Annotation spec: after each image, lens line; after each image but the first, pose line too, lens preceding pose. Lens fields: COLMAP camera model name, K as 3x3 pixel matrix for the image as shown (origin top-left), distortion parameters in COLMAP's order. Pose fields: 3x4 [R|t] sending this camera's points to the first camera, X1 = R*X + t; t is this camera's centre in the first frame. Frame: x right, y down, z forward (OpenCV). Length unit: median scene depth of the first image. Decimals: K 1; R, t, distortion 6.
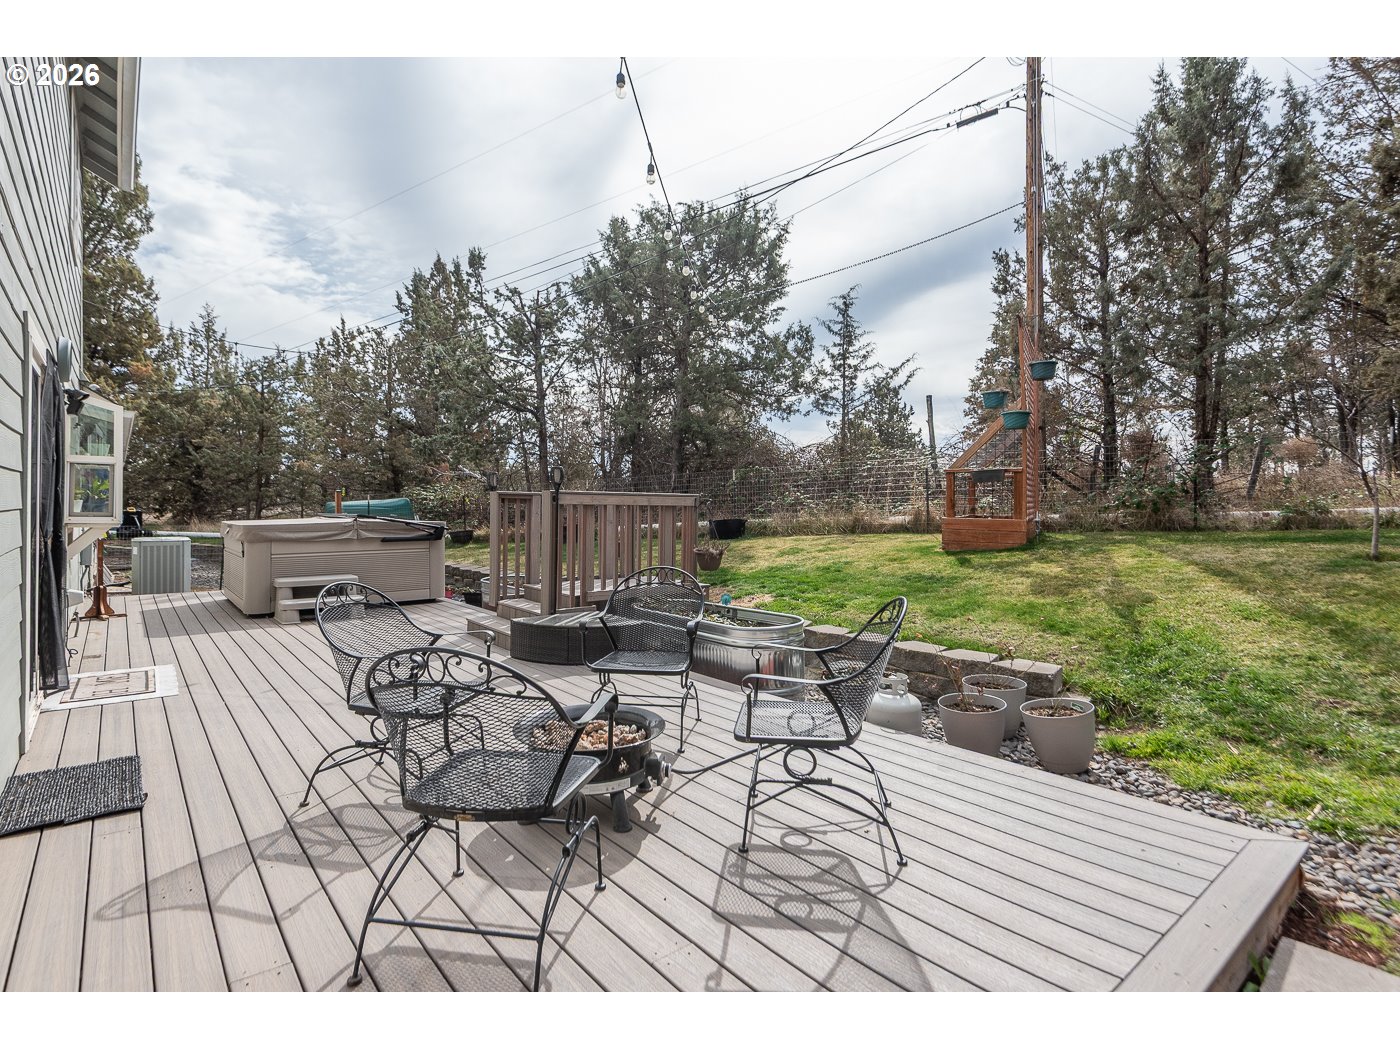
lens RADIAL K [[687.2, 0, 669.8], [0, 687.2, 526.5], [0, 0, 1]] dist [0.038805, -0.028338]
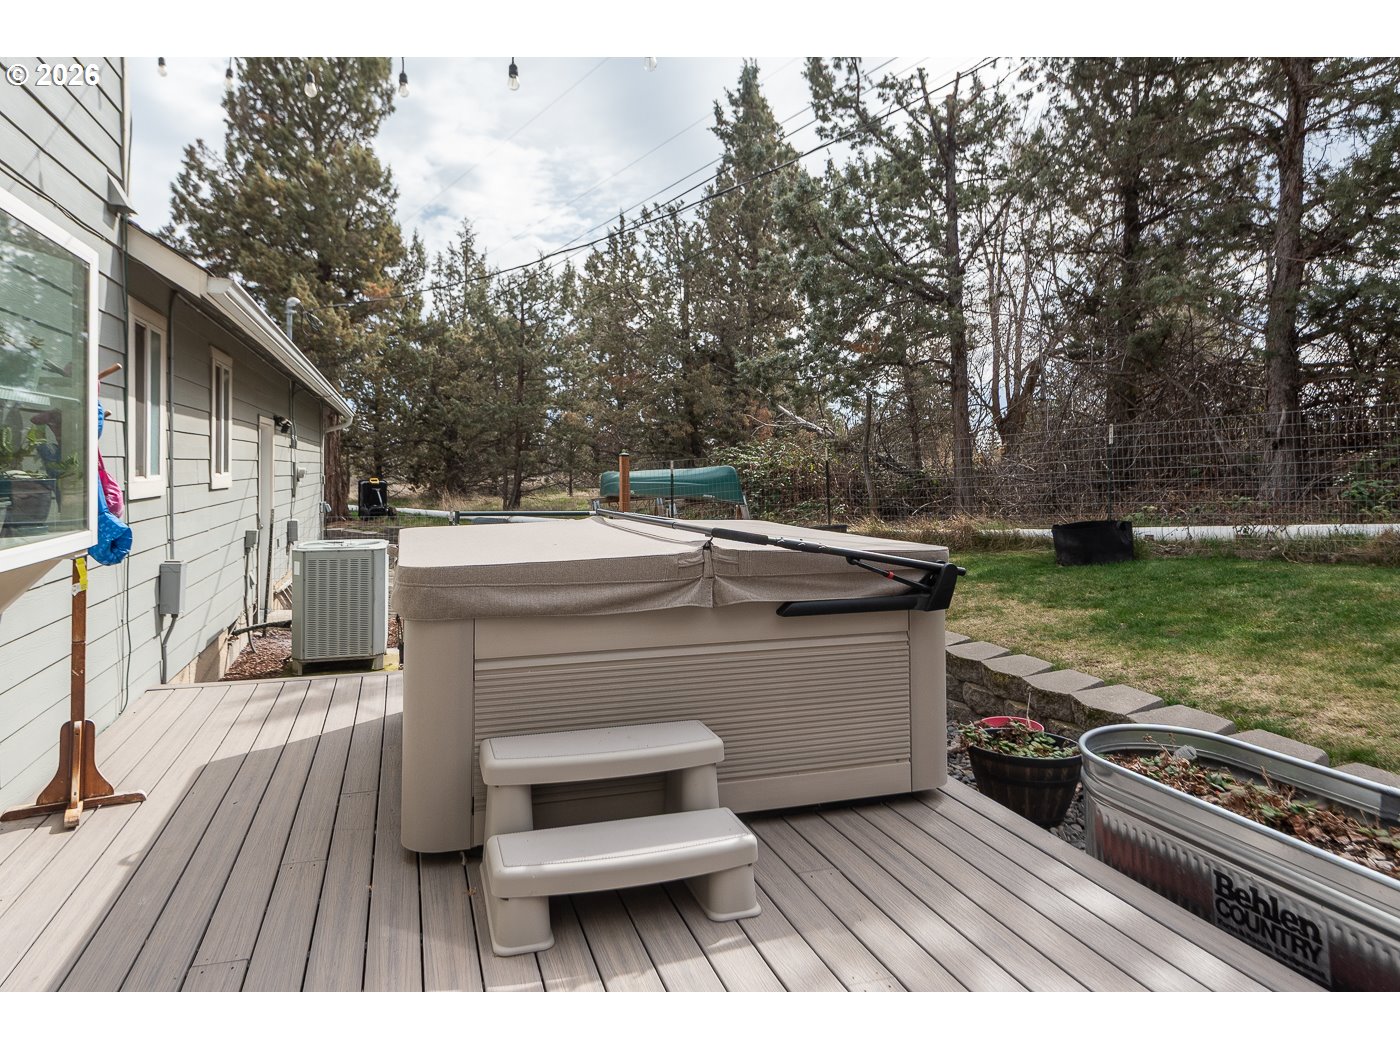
lens RADIAL K [[687.2, 0, 669.8], [0, 687.2, 526.5], [0, 0, 1]] dist [0.038805, -0.028338]
pose [[0.939569, 0.025829, -0.341385, -0.195660], [-0.005955, 0.998232, 0.059136, -0.020487], [0.342308, -0.053530, 0.938062, 0.375889]]
